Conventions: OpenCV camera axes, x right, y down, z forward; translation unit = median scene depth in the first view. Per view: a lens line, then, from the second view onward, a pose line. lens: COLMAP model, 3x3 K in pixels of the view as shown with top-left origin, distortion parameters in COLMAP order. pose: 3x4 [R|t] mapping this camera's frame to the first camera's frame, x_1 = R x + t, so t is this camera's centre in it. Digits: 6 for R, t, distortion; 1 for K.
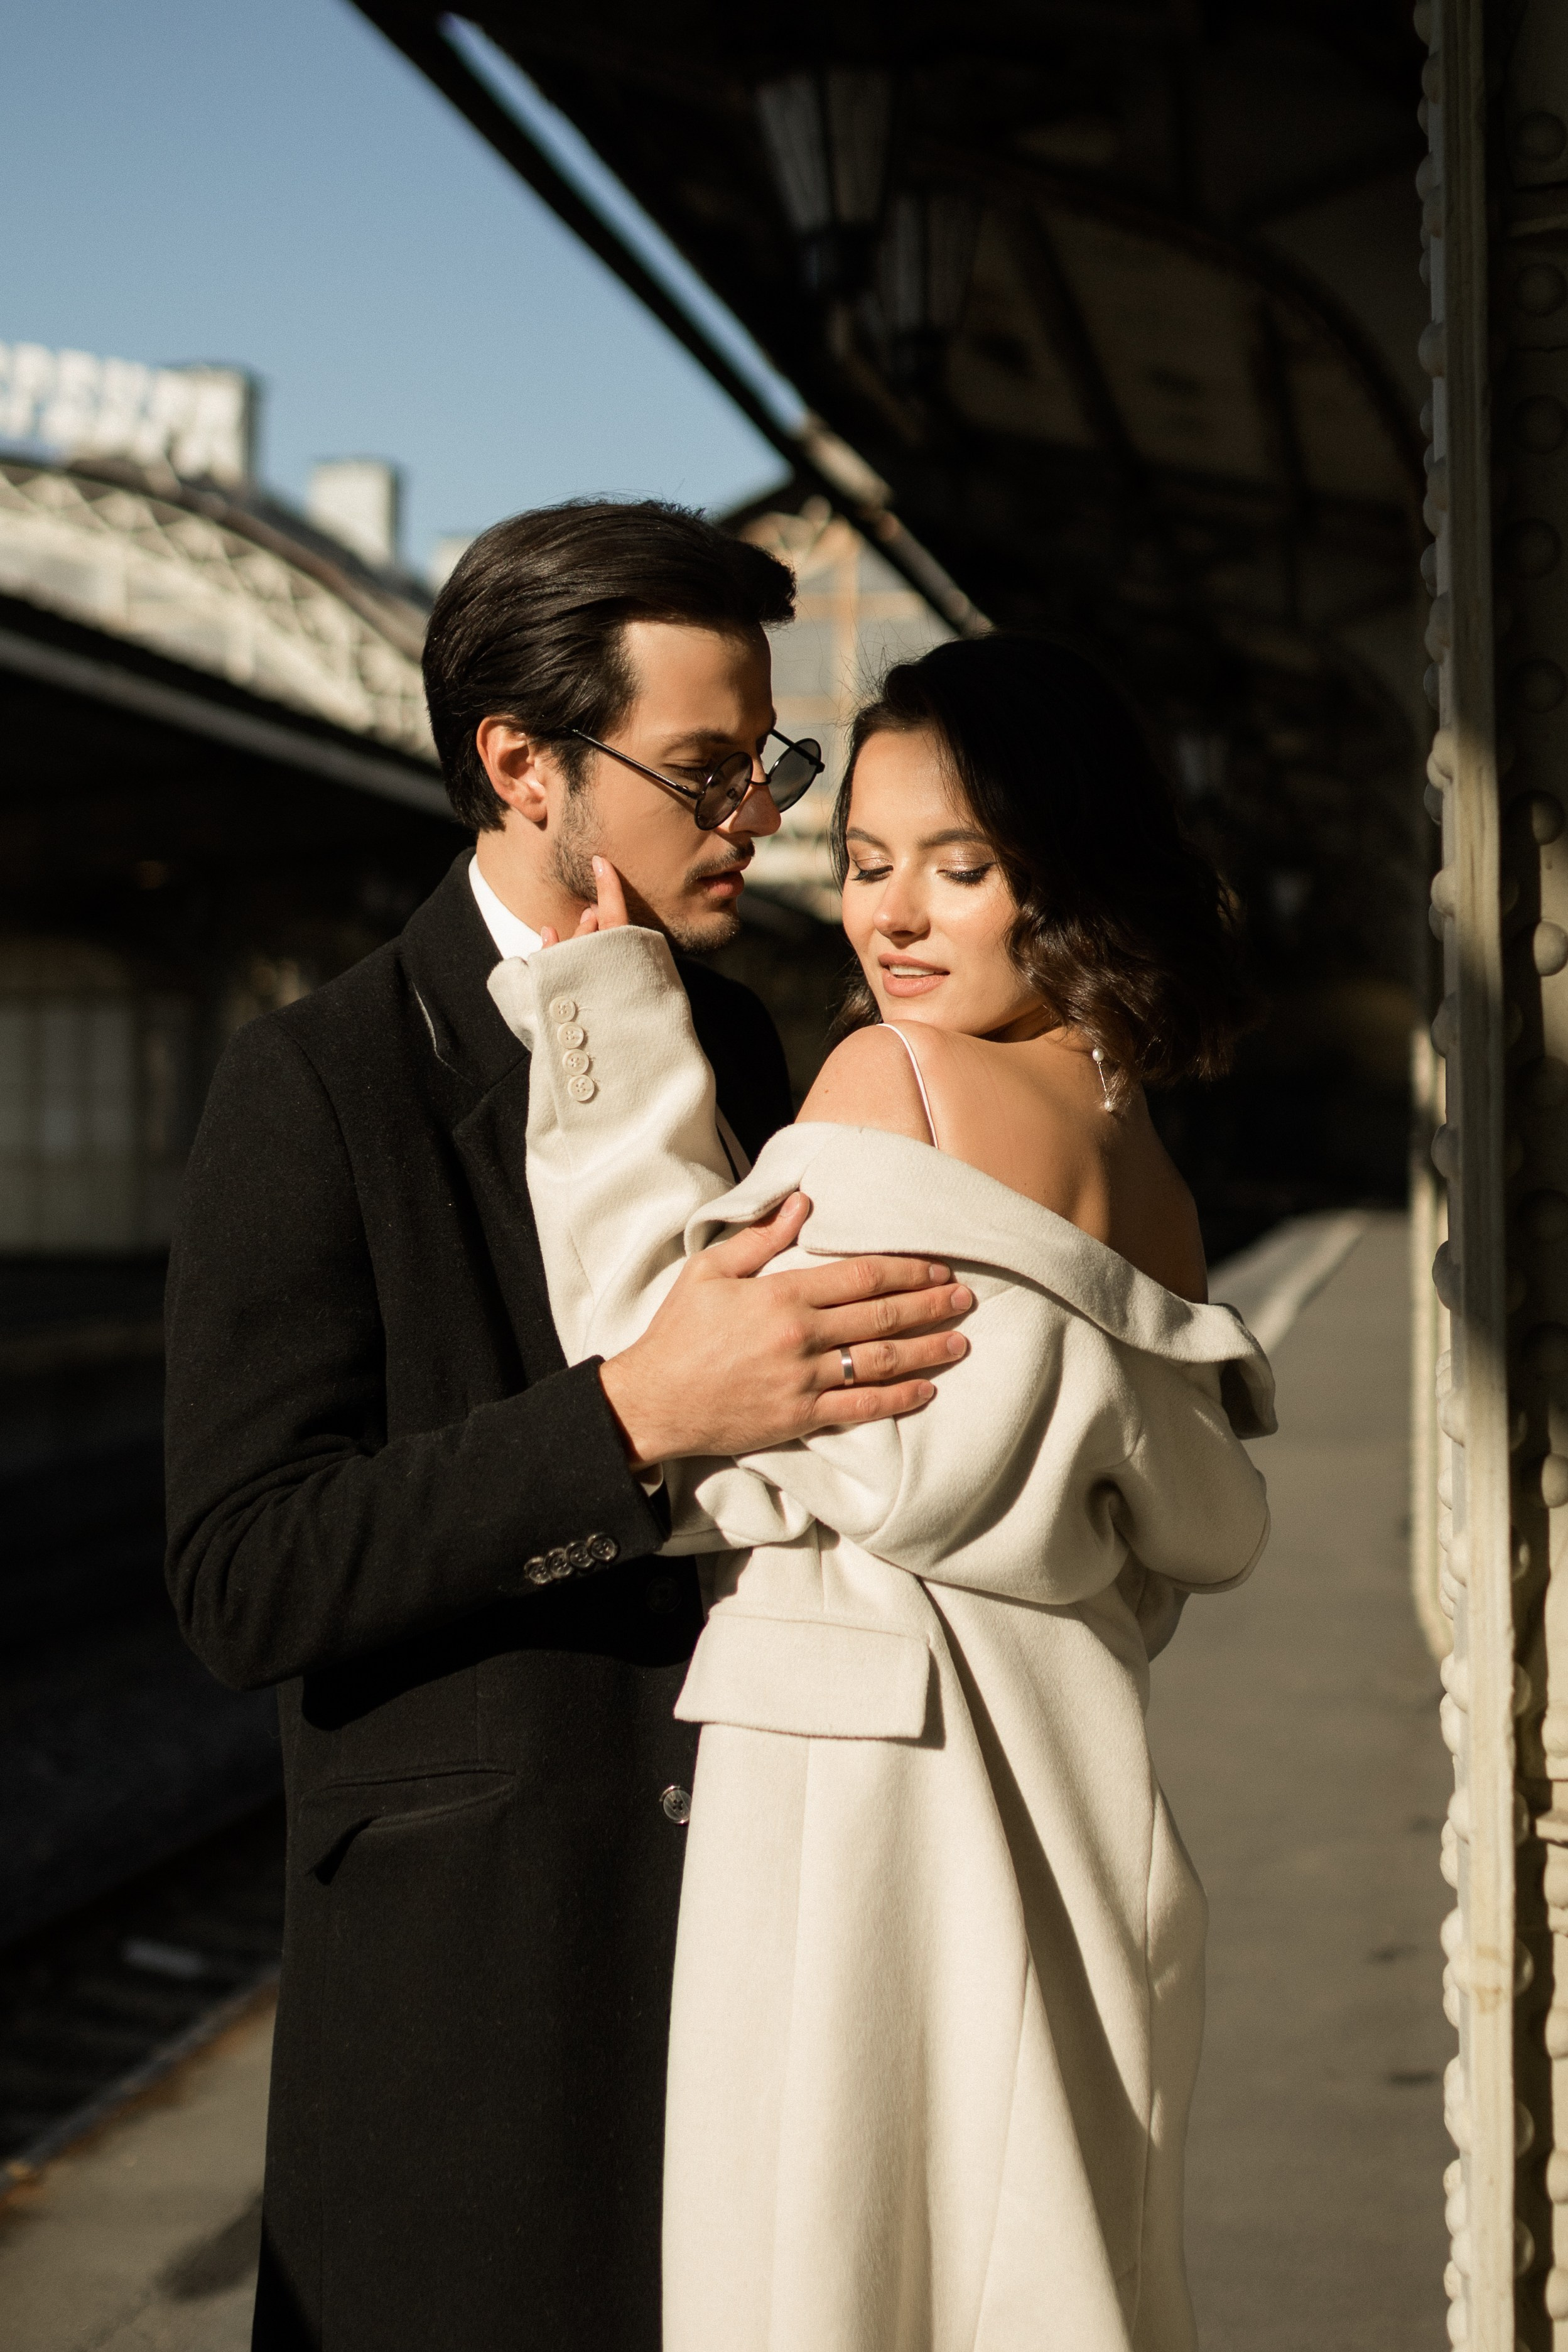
lens RADIAL K [[3793.9, 0, 782.5], [0, 3793.9, 1221.6], [0, 0, 1]] dist [-0.043028, -0.035413]
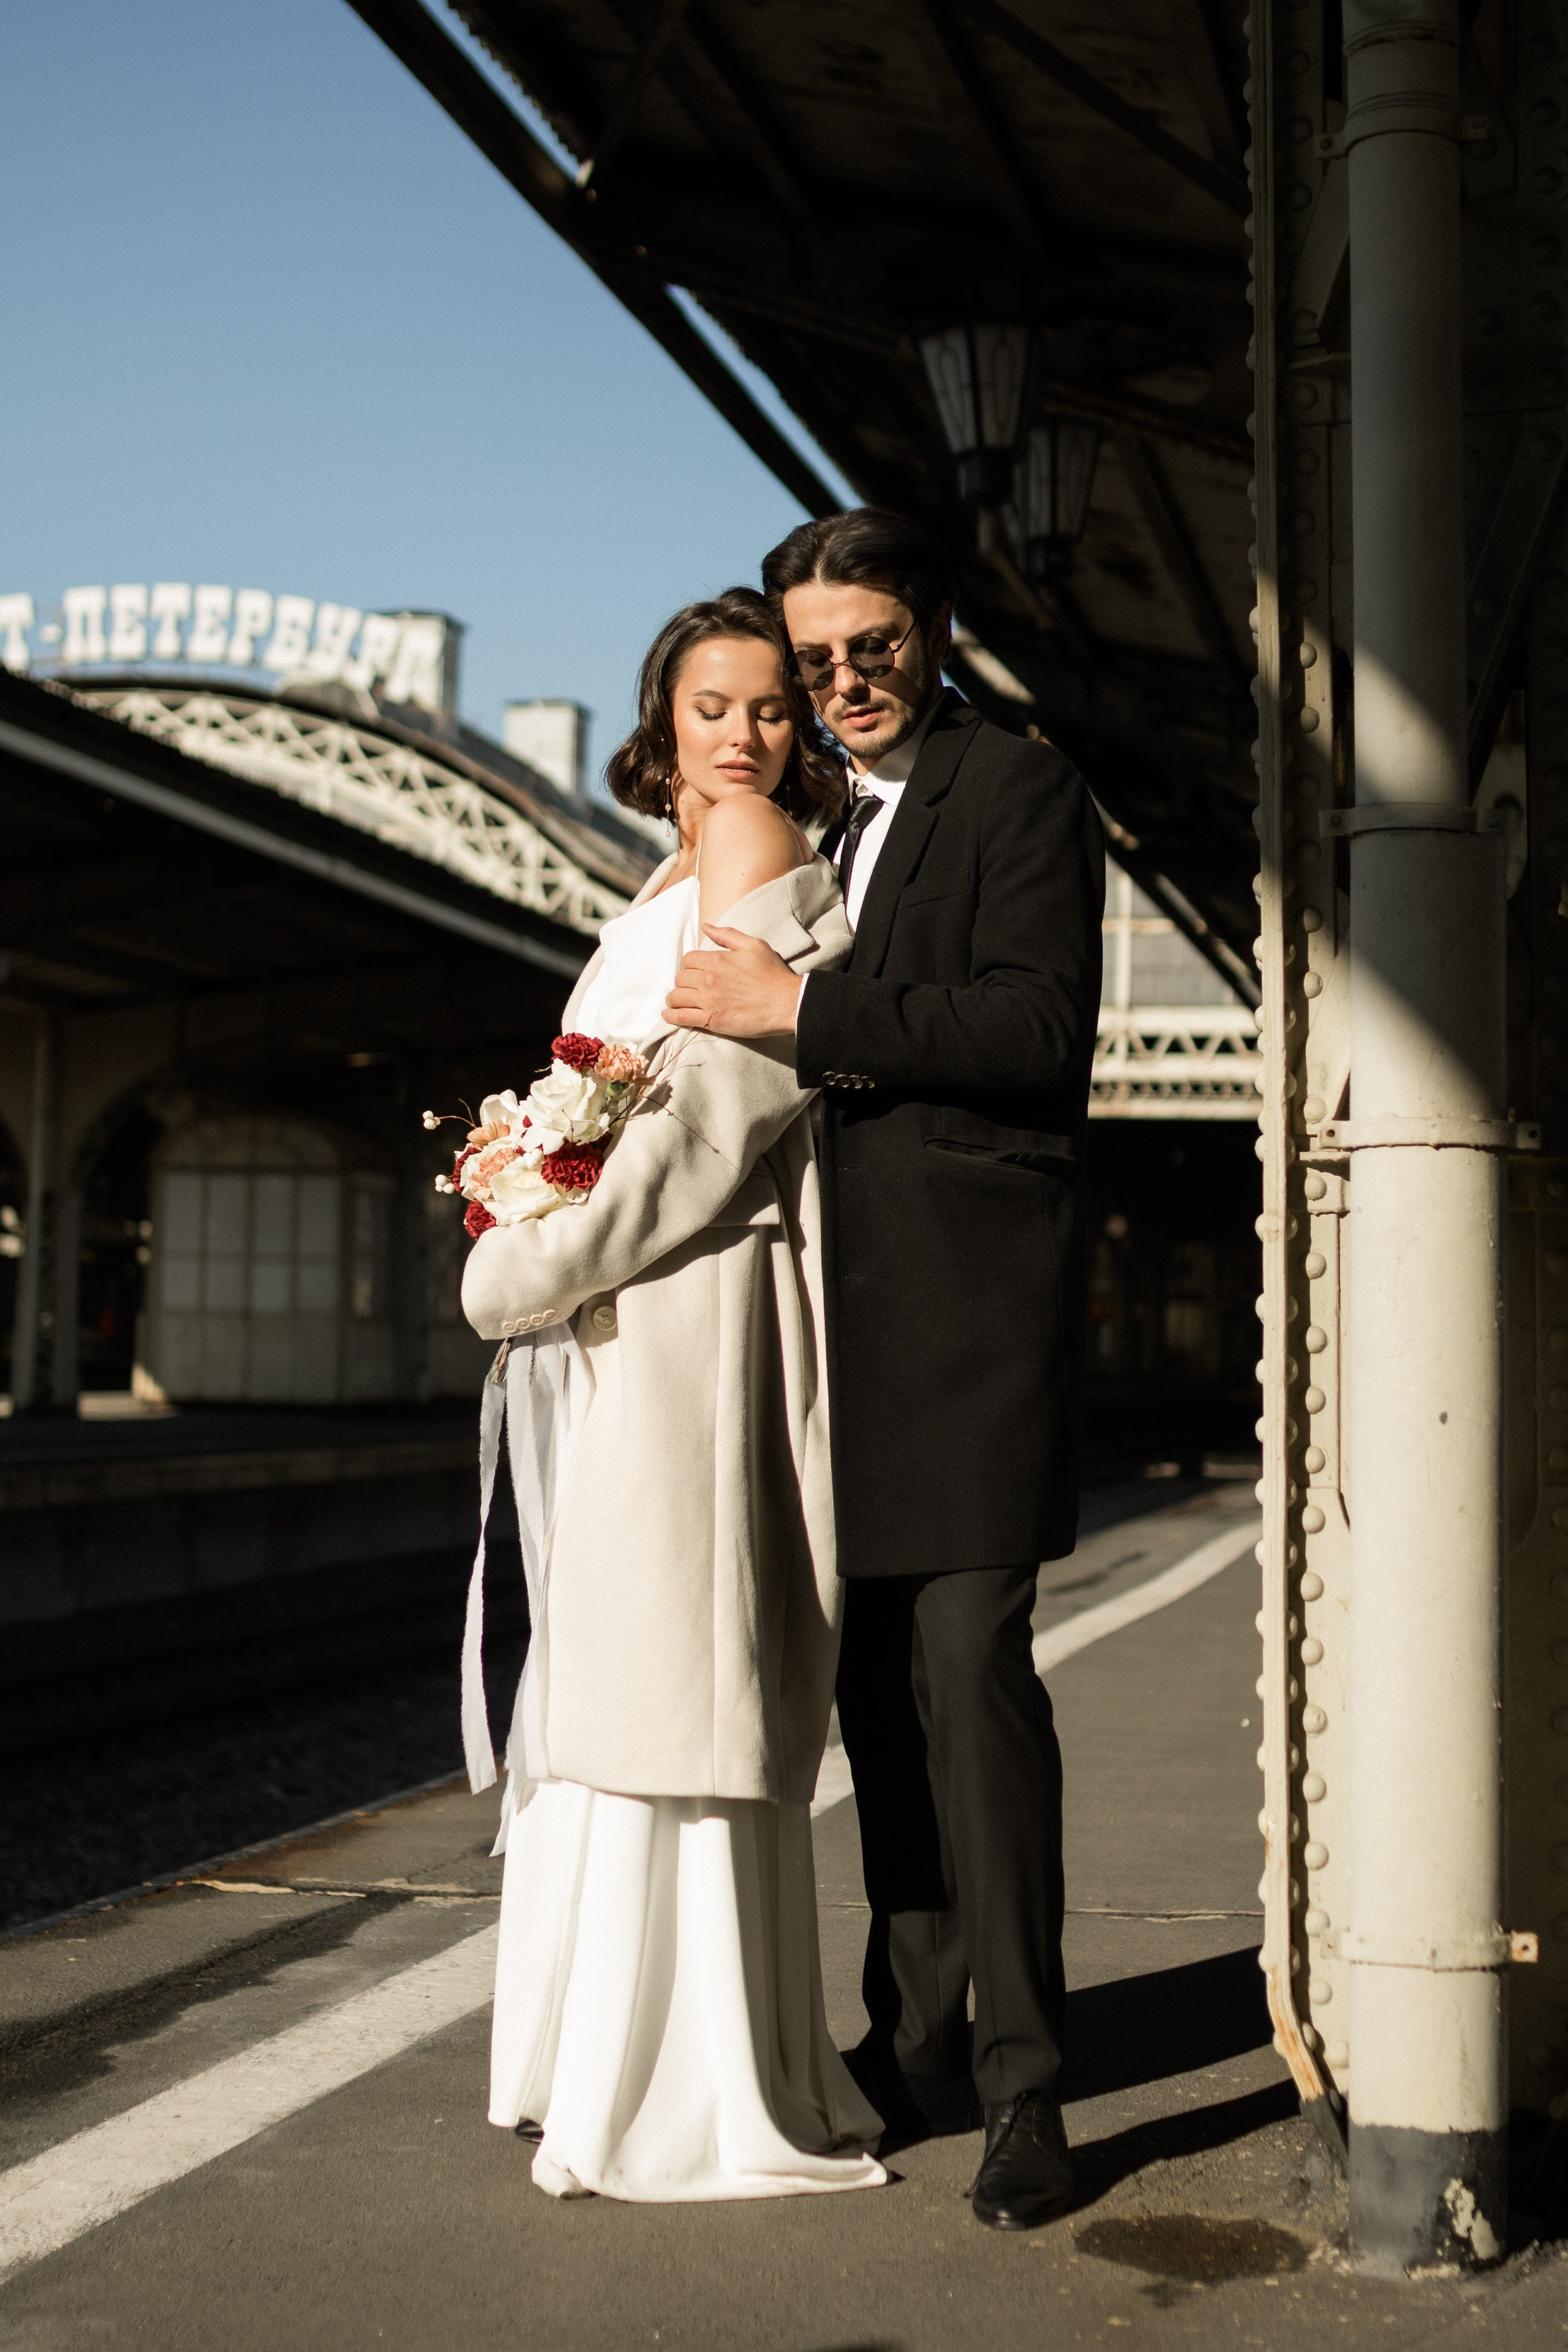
lens RADIAL K [[3653.7, 0, 784.0], [0, 3653.7, 1176.0], [0, 0, 1]] dist [-0.039116, -0.061985]
pose [[0.999039, 0.014554, -0.041353, 0.000964], [-0.017506, 0.997256, -0.071934, 0.036593], [0.040192, 0.072589, 0.996552, -0.107538]]
